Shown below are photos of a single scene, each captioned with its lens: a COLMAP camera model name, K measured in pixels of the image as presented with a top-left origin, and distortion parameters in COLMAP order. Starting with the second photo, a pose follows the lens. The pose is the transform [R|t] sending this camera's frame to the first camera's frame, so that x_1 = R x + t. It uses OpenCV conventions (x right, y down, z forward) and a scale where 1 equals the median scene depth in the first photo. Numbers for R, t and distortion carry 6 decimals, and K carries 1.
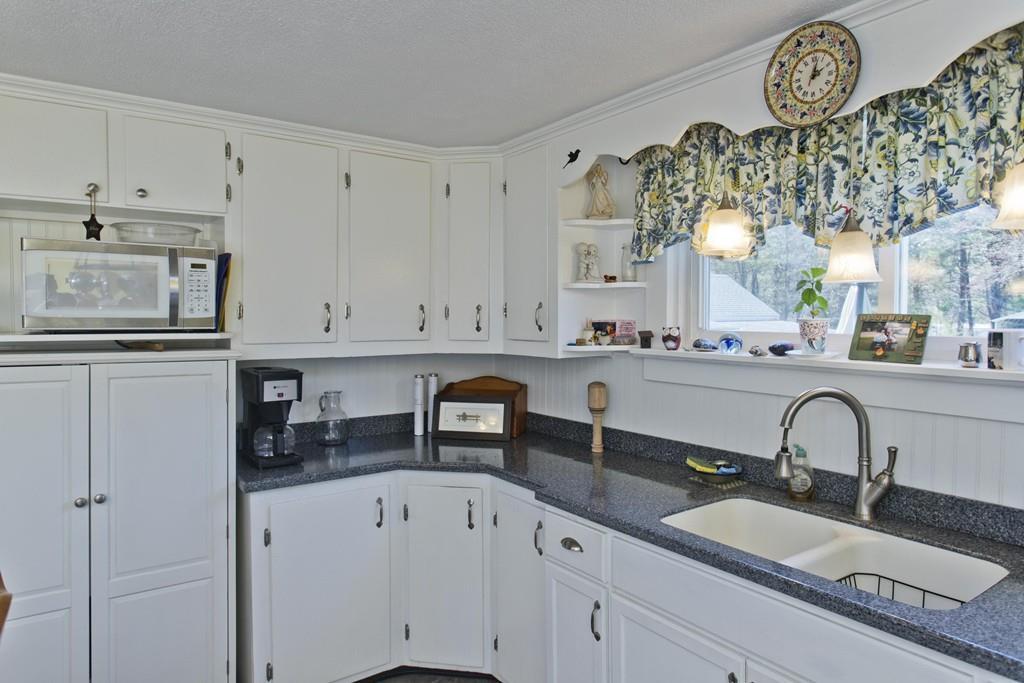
lens RADIAL K [[638.6, 0, 509.1], [0, 638.6, 337.1], [0, 0, 1]] dist [-0.006469, 0.006816]
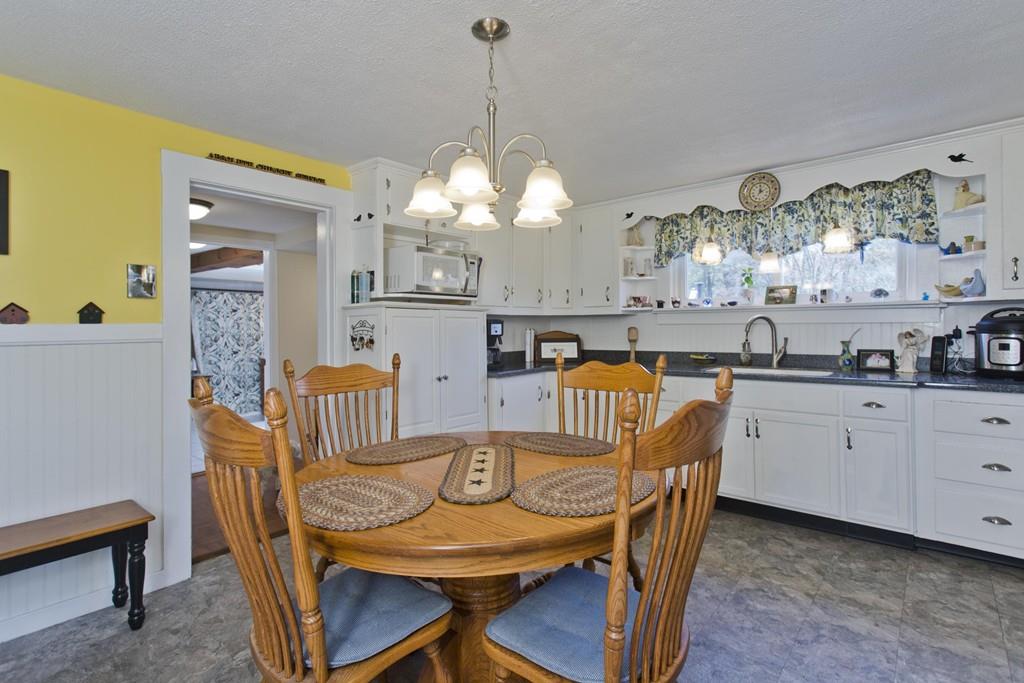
lens RADIAL K [[497.0, 0, 514.6], [0, 497.0, 326.1], [0, 0, 1]] dist [-0.001276, 0.003836]
pose [[0.967551, -0.011791, 0.252401, -0.816279], [0.020244, 0.999317, -0.030922, 0.144635], [-0.251864, 0.035028, 0.967128, -0.557682]]
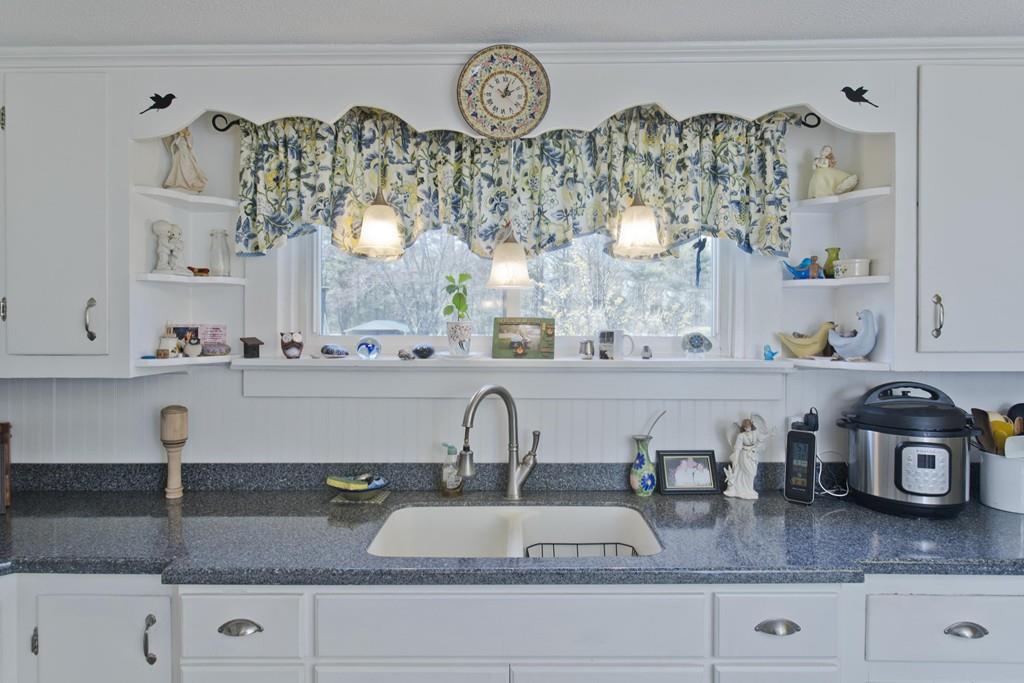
lens RADIAL K [[600.9, 0, 517.5], [0, 600.9, 331.9], [0, 0, 1]] dist [-0.008450, 0.003999]
pose [[0.580575, -0.005379, 0.814189, -0.272722], [0.027318, 0.999544, -0.012876, 0.003373], [-0.813748, 0.029718, 0.580457, 0.329887]]
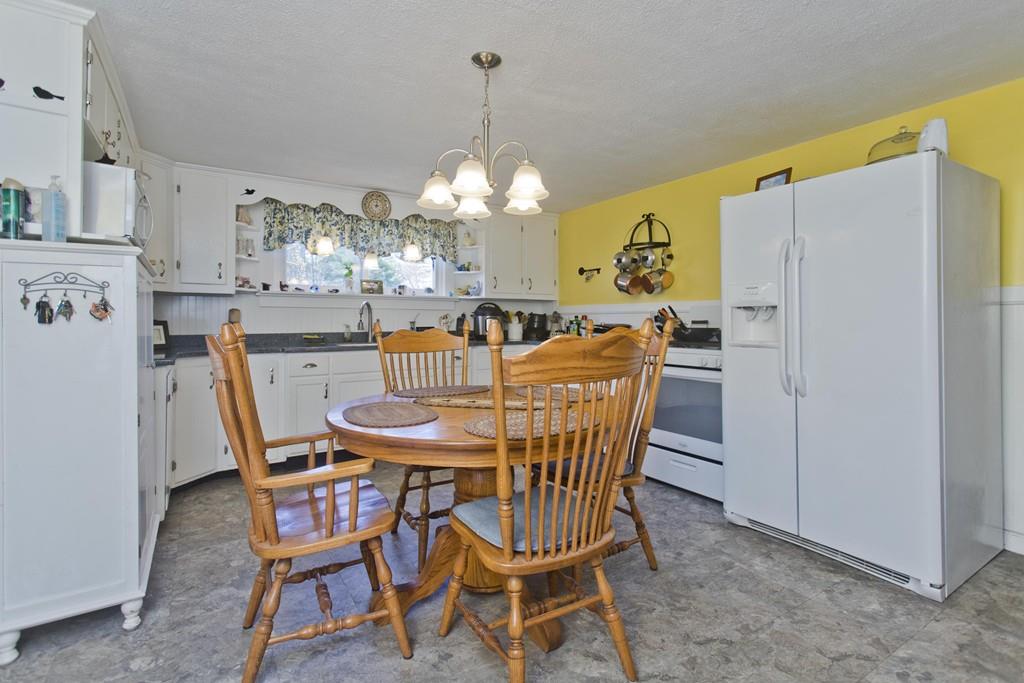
lens RADIAL K [[487.9, 0, 511.7], [0, 487.9, 324.7], [0, 0, 1]] dist [-0.000060, 0.004111]
pose [[0.047547, -0.006963, 0.998845, -1.684276], [0.034499, 0.999391, 0.005325, 0.185094], [-0.998273, 0.034206, 0.047758, 0.146463]]
